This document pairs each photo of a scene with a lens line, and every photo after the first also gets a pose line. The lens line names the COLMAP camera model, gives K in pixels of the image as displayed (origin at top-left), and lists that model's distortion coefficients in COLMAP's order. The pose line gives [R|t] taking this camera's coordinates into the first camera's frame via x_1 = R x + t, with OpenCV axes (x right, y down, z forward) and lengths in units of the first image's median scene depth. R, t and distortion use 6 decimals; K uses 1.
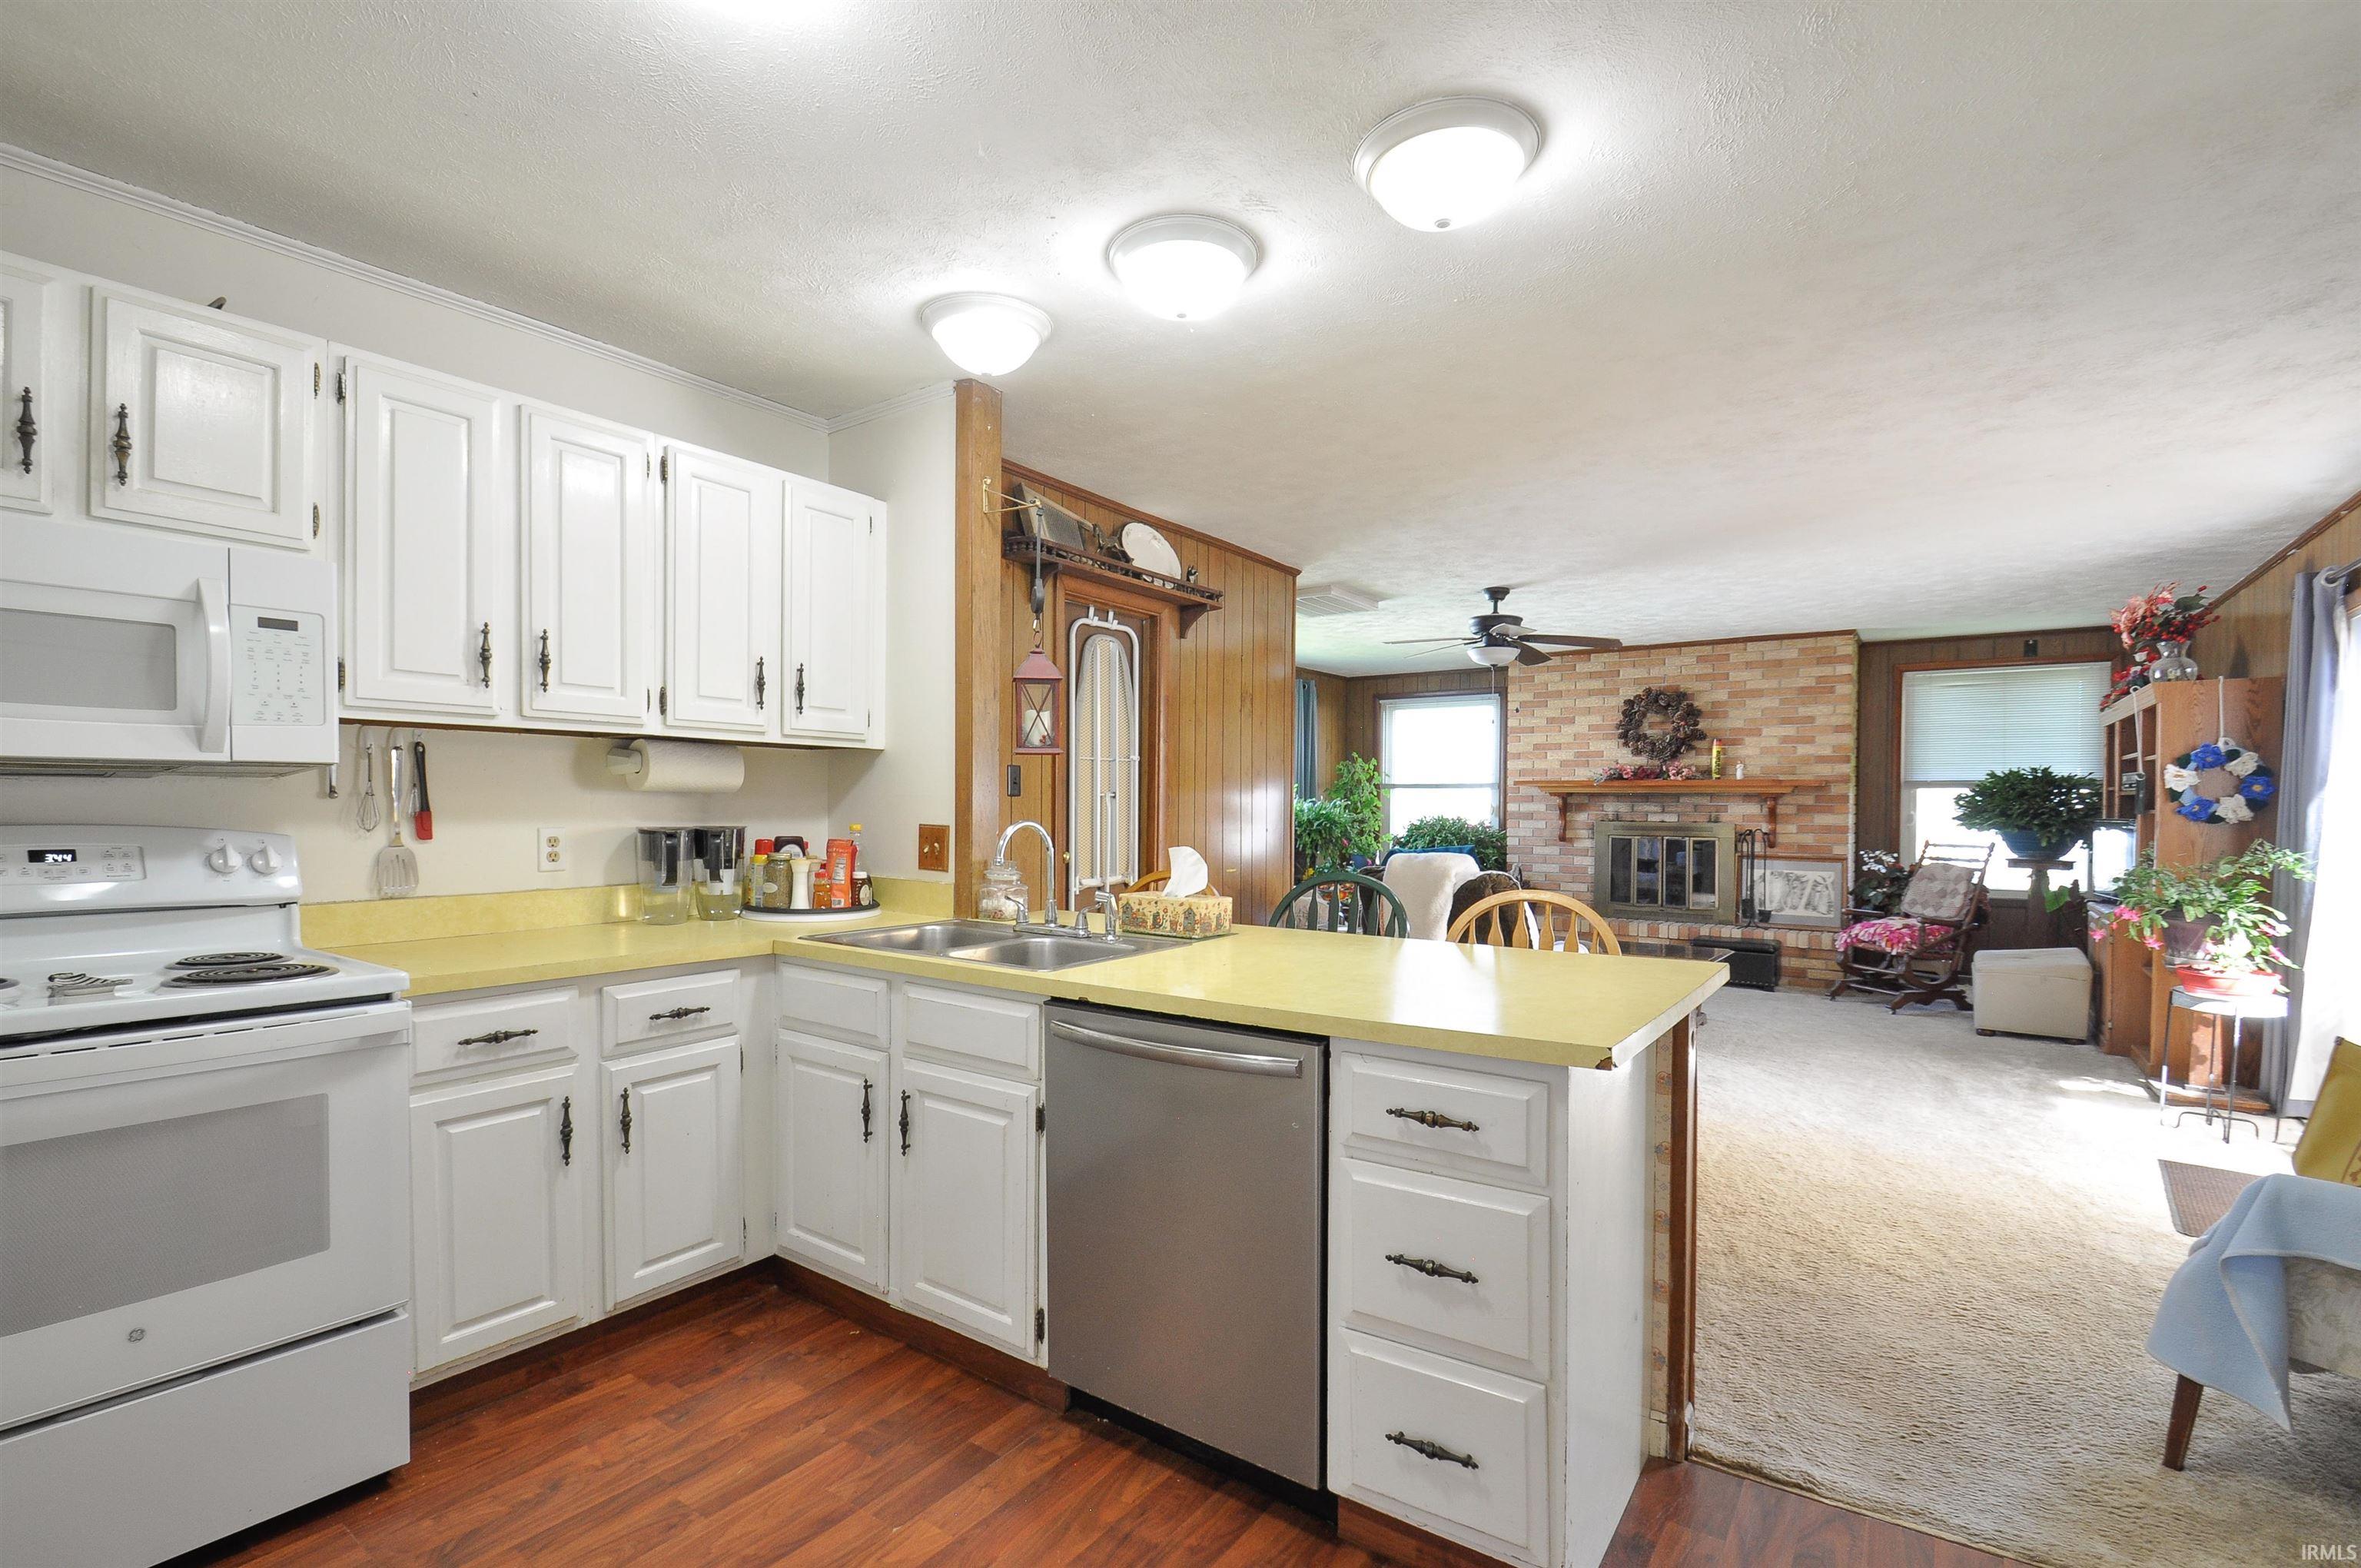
lens RADIAL K [[1064.3, 0, 1172.9], [0, 1064.3, 819.8], [0, 0, 1]] dist [0.000980, -0.008583]
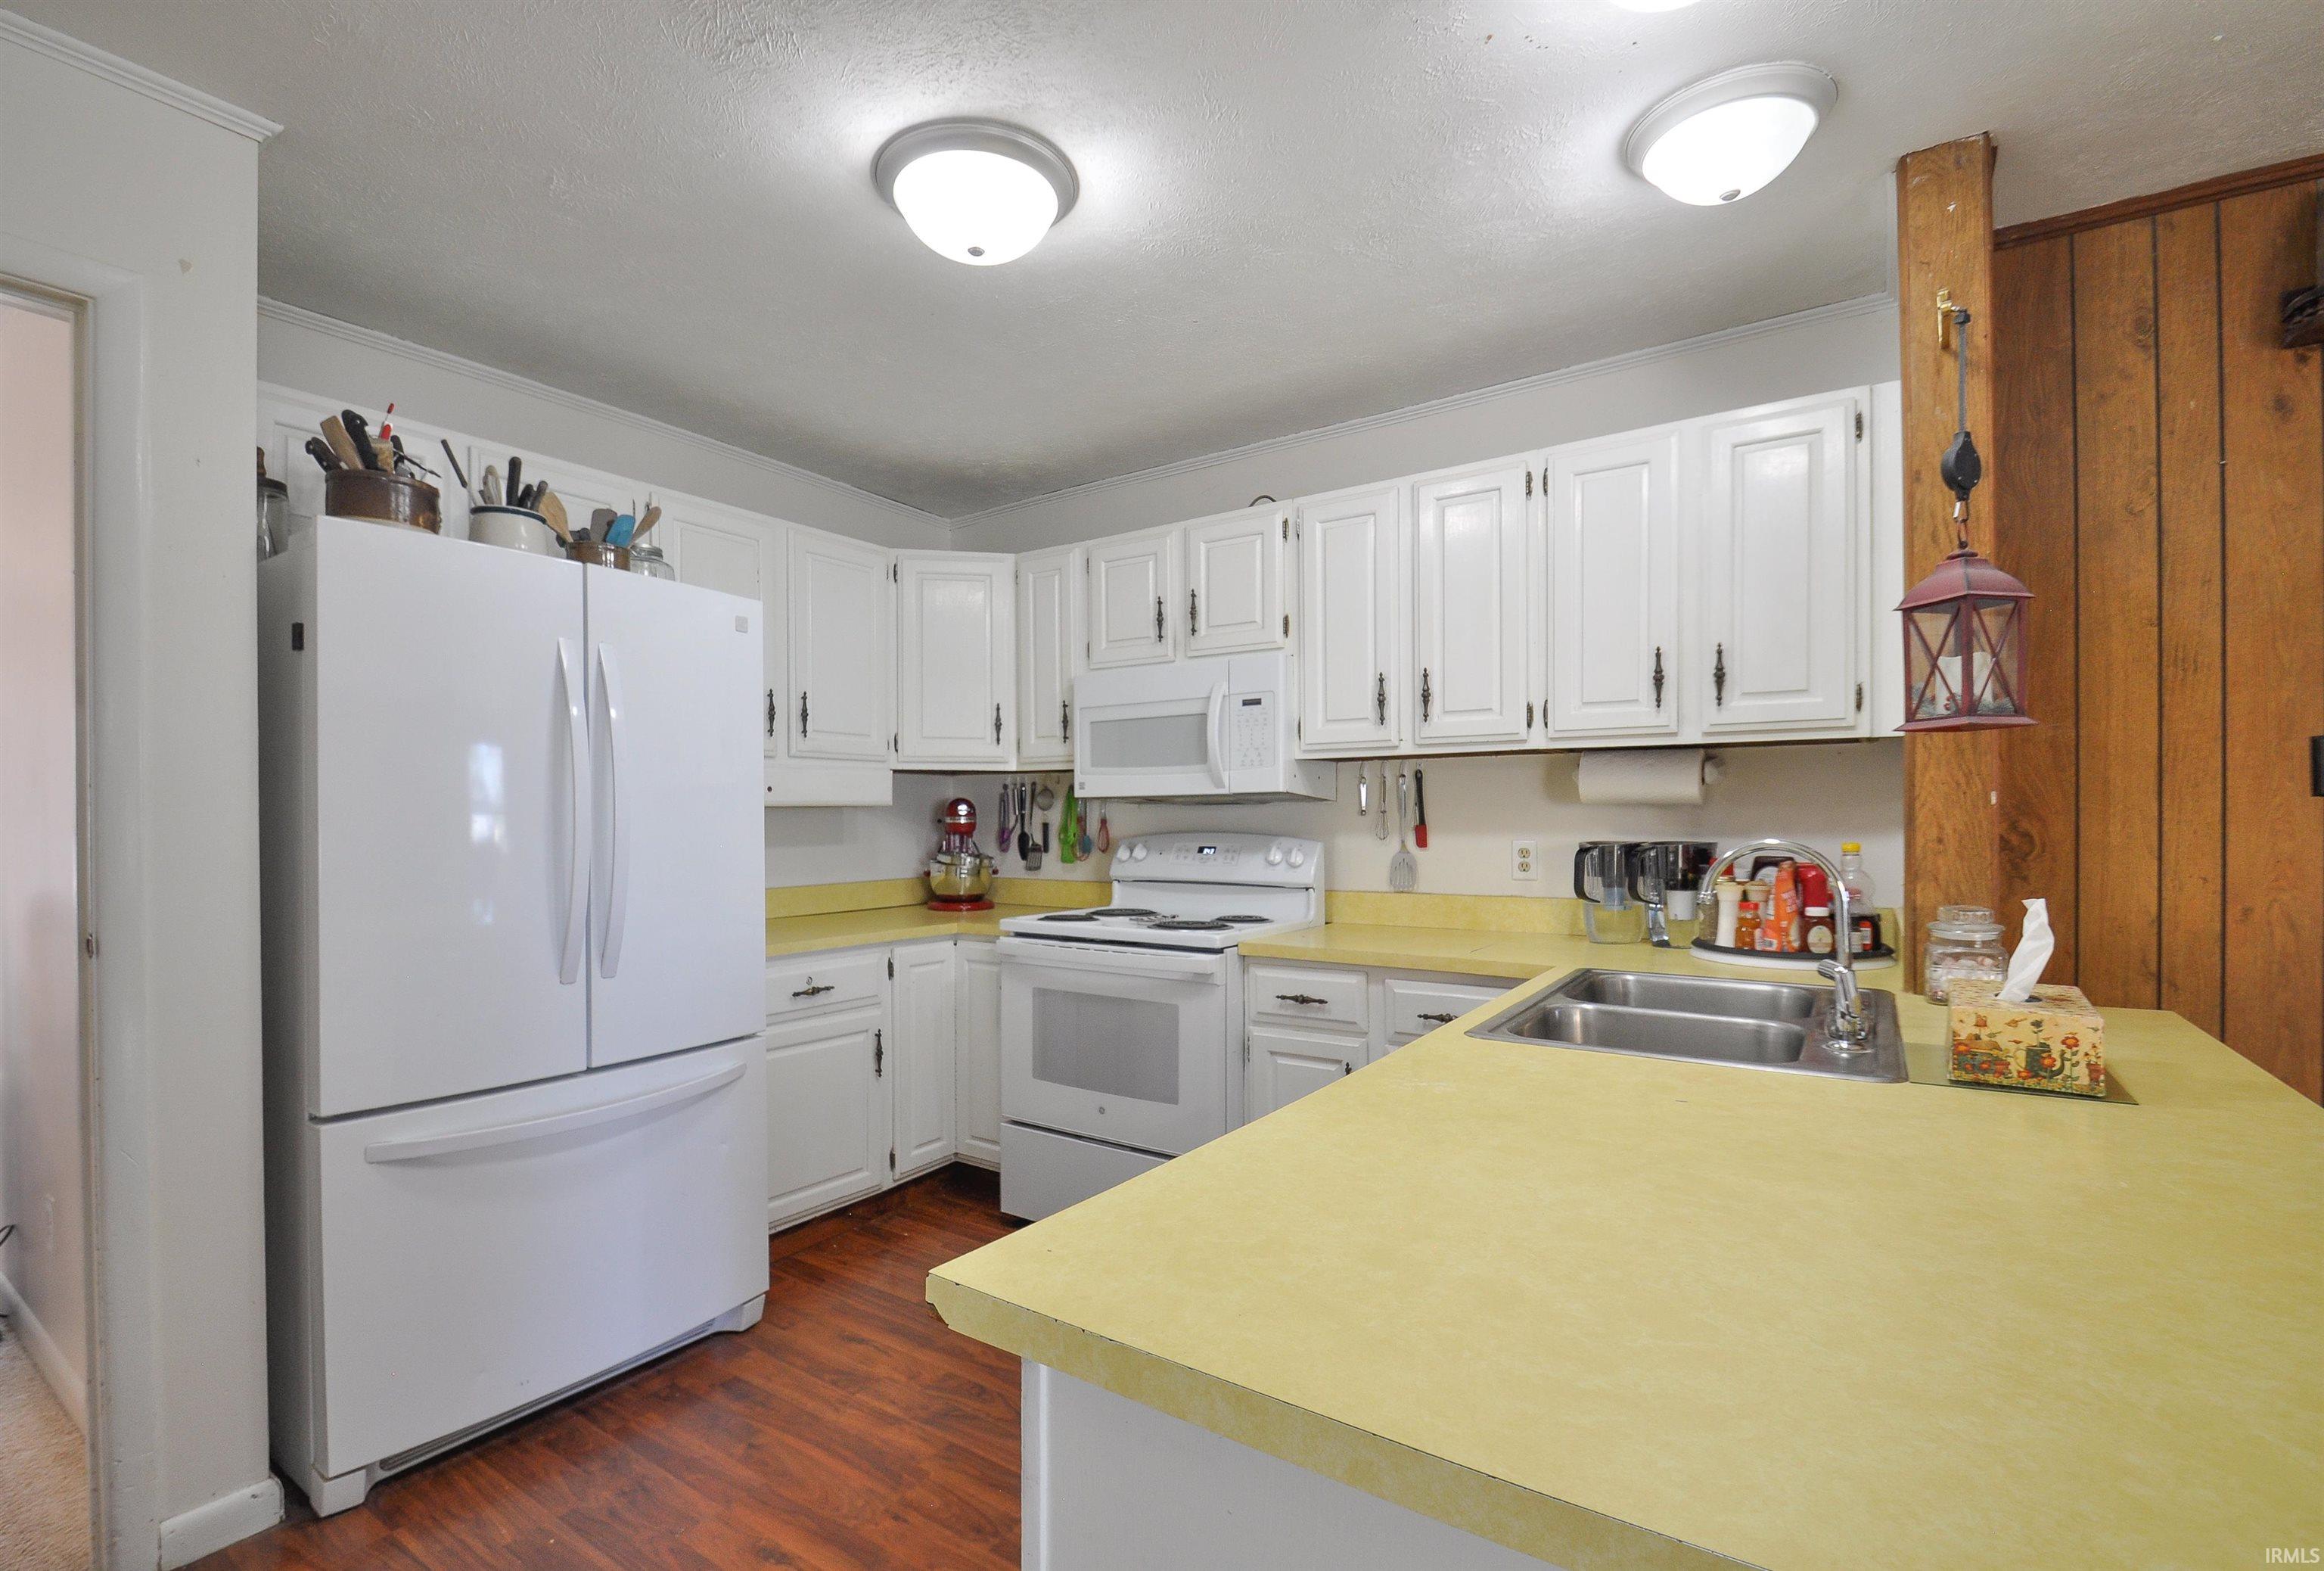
lens RADIAL K [[1078.2, 0, 1147.1], [0, 1078.2, 826.8], [0, 0, 1]] dist [-0.015677, -0.000282]
pose [[0.008171, 0.001976, -0.999965, 0.573429], [-0.008668, 0.999961, 0.001905, -0.005611], [0.999929, 0.008652, 0.008187, 0.679253]]
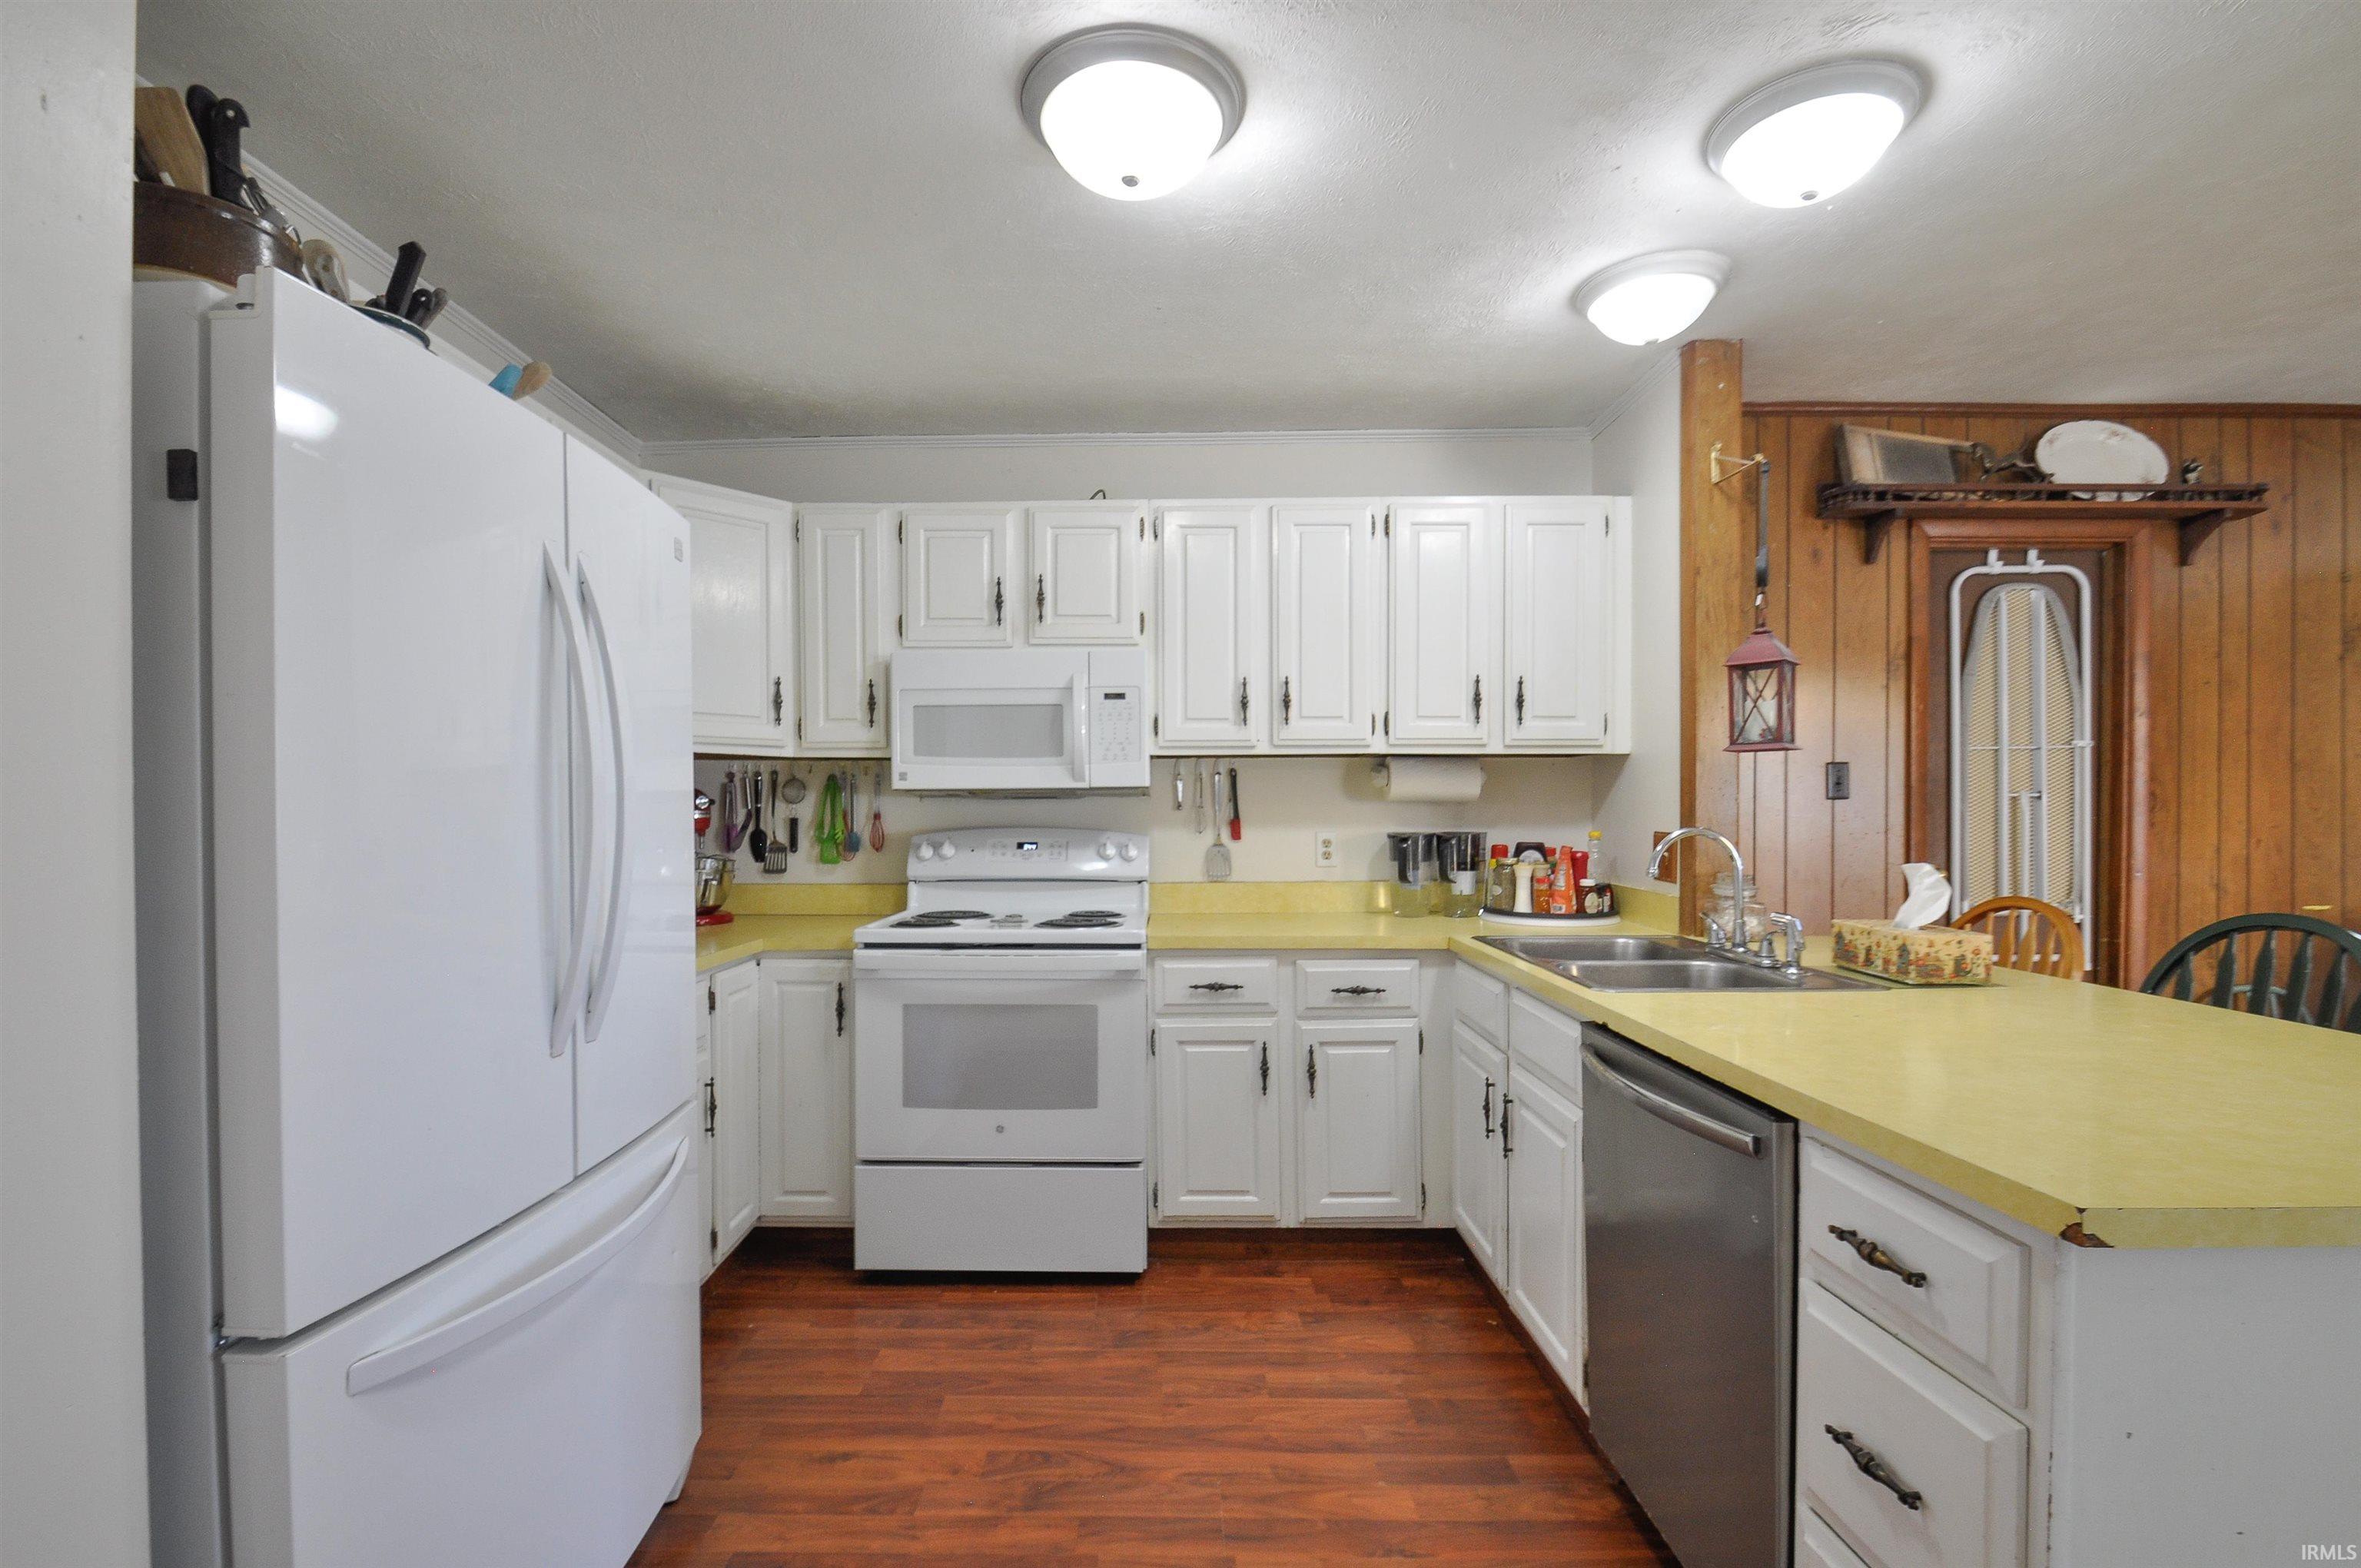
lens RADIAL K [[1064.3, 0, 1175.8], [0, 1064.3, 820.7], [0, 0, 1]] dist [0.000980, -0.008583]
pose [[0.583089, -0.001710, -0.812407, 0.365365], [-0.004193, 0.999978, -0.005114, 0.001343], [0.812398, 0.006388, 0.583069, 0.145859]]
